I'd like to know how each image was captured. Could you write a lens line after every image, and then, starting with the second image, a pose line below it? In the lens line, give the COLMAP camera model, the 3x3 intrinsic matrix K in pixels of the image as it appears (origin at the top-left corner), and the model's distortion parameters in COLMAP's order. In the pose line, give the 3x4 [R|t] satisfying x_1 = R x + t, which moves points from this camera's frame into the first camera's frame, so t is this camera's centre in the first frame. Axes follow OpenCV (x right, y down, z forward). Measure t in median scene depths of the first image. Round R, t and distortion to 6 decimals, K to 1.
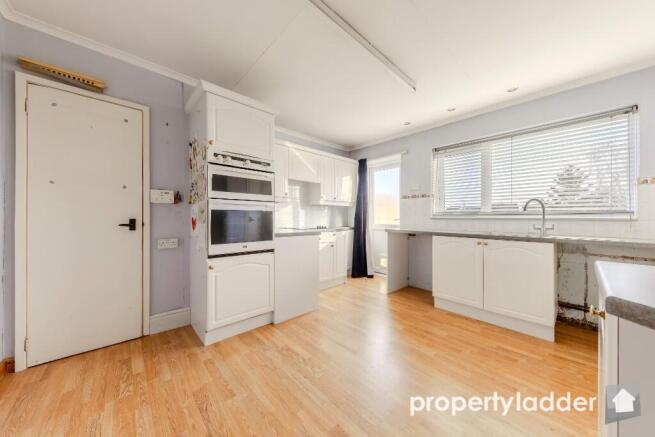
lens RADIAL K [[223.2, 0, 327.6], [0, 223.2, 220.5], [0, 0, 1]] dist [0.000140, 0.000013]
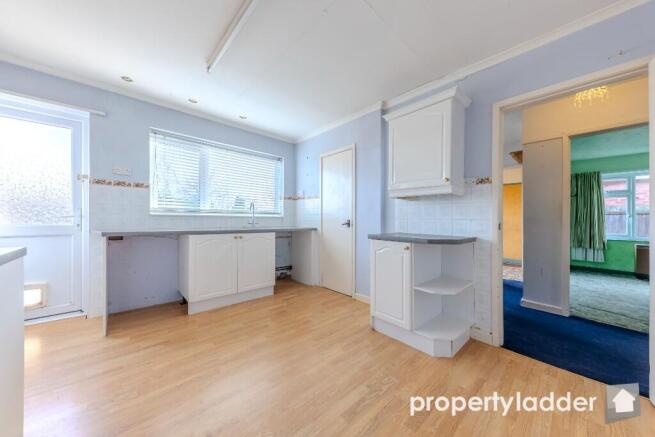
lens RADIAL K [[224.4, 0, 328.1], [0, 224.4, 216.4], [0, 0, 1]] dist [0.000348, 0.000007]
pose [[-0.005832, 0.001010, 0.999982, -0.479924], [-0.004155, 0.999991, -0.001034, -0.008603], [-0.999974, -0.004161, -0.005828, 0.509432]]
